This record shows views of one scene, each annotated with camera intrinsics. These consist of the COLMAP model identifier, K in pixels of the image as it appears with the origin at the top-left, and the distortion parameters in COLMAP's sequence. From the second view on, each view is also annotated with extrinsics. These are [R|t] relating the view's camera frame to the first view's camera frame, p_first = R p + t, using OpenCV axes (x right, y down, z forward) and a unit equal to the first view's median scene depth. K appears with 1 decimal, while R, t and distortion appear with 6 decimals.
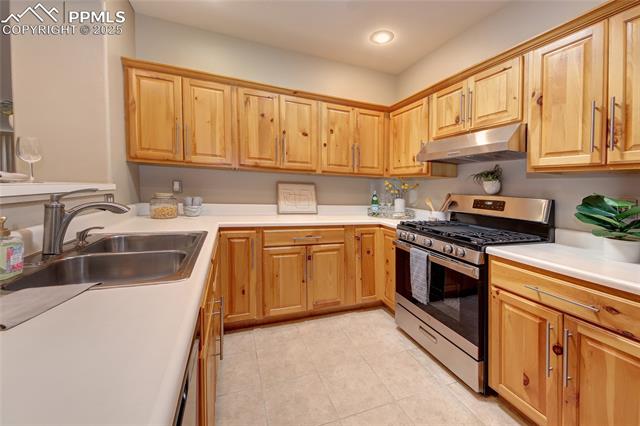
lens RADIAL K [[248.7, 0, 309.3], [0, 248.7, 206.3], [0, 0, 1]] dist [-0.000368, -0.000190]
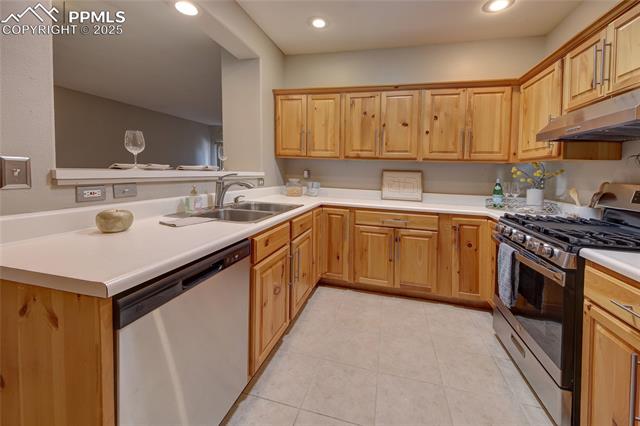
lens RADIAL K [[240.3, 0, 317.2], [0, 240.3, 199.1], [0, 0, 1]] dist [0.001027, -0.000219]
pose [[0.824731, 0.053866, -0.562954, 0.291267], [-0.045669, 0.998546, 0.028641, 0.016522], [0.563678, 0.002088, 0.825992, -0.061032]]
